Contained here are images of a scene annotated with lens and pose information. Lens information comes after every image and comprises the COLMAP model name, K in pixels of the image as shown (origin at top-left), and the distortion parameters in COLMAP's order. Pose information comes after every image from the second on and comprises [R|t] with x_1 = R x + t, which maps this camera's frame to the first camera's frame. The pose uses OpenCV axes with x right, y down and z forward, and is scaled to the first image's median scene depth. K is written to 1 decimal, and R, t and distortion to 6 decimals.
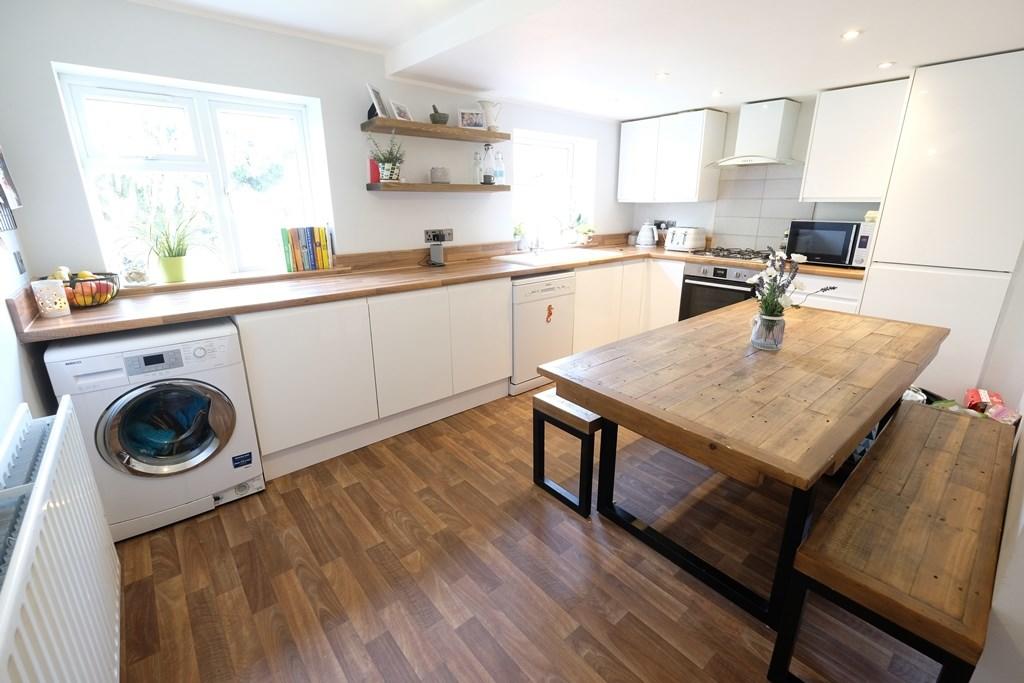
lens RADIAL K [[443.7, 0, 514.5], [0, 443.7, 332.0], [0, 0, 1]] dist [-0.004456, -0.000622]
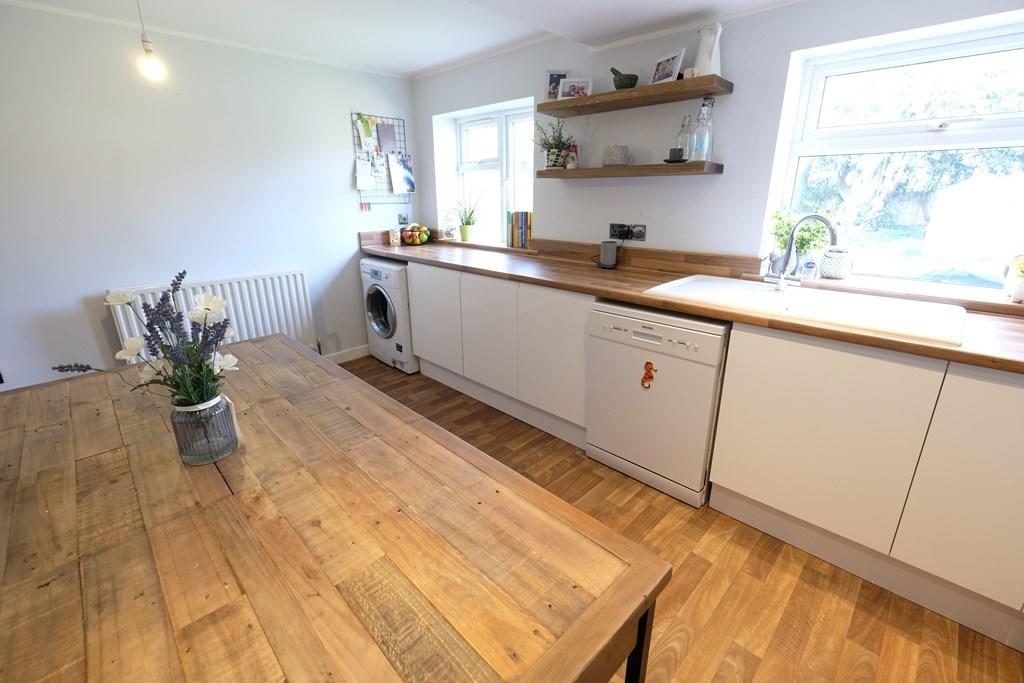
lens RADIAL K [[443.7, 0, 515.5], [0, 443.7, 338.2], [0, 0, 1]] dist [-0.004456, -0.000622]
pose [[0.091101, 0.314594, -0.944845, 0.723711], [-0.276220, 0.919544, 0.279537, -0.242141], [0.956767, 0.235519, 0.170668, 0.826924]]
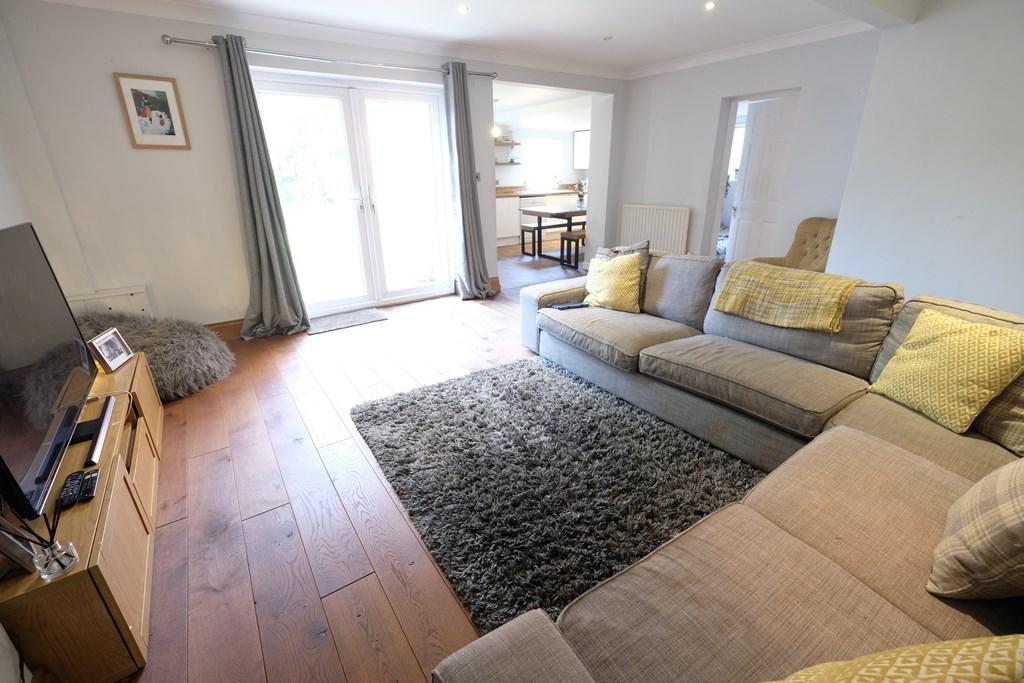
lens RADIAL K [[443.7, 0, 517.9], [0, 443.7, 342.0], [0, 0, 1]] dist [-0.004456, -0.000622]
pose [[0.995664, 0.022651, -0.090226, 0.283173], [-0.015728, 0.996929, 0.076717, 0.638249], [0.091687, -0.074965, 0.992962, -2.042724]]
